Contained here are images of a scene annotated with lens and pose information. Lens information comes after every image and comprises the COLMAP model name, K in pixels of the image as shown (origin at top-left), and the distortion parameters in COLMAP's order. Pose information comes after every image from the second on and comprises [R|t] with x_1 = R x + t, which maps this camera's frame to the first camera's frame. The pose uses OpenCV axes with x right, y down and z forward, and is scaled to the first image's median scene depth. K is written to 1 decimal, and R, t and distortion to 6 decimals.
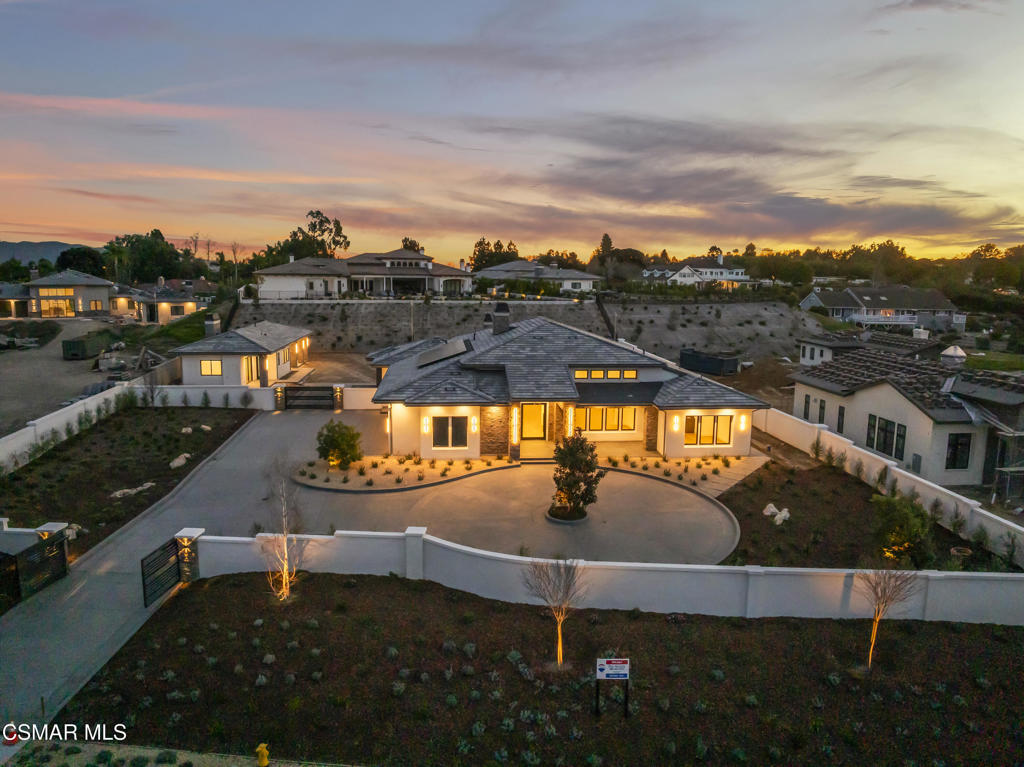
lens RADIAL K [[718.0, 0, 512.0], [0, 718.0, 383.5], [0, 0, 1]] dist [-0.030603, -0.005557]
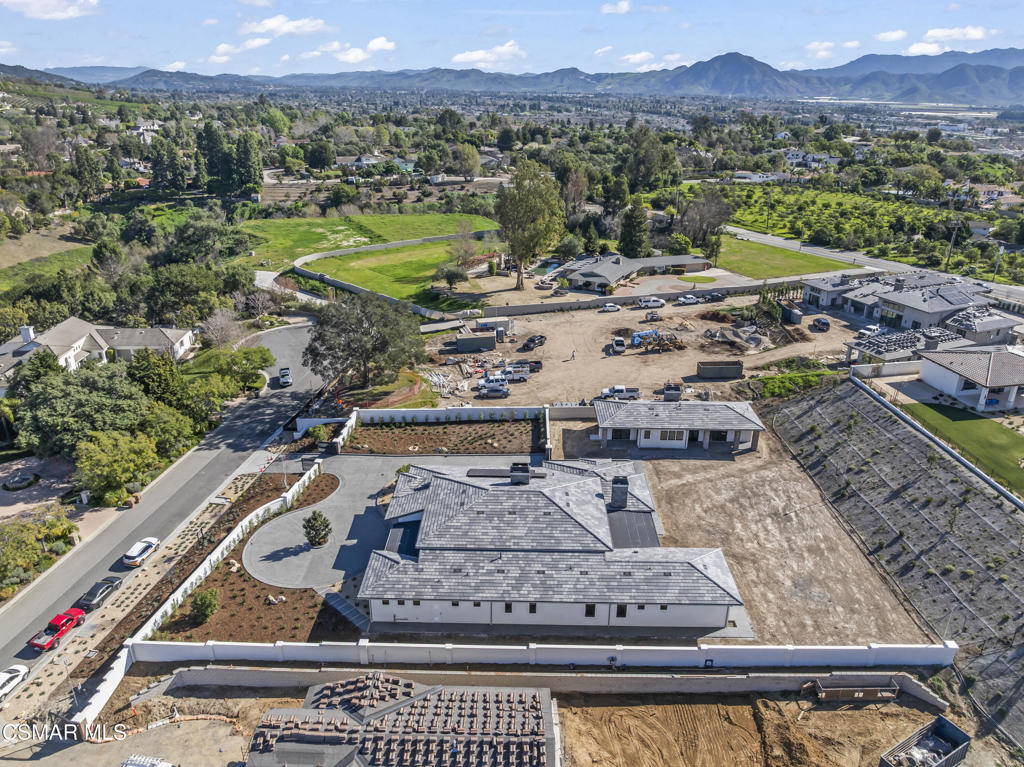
lens RADIAL K [[718.0, 0, 512.0], [0, 718.0, 383.5], [0, 0, 1]] dist [-0.030603, -0.005557]
pose [[-0.125950, 0.369567, -0.920628, 1.383932], [-0.159761, 0.908349, 0.386495, -0.905881], [0.979088, 0.195759, -0.055364, 1.186938]]
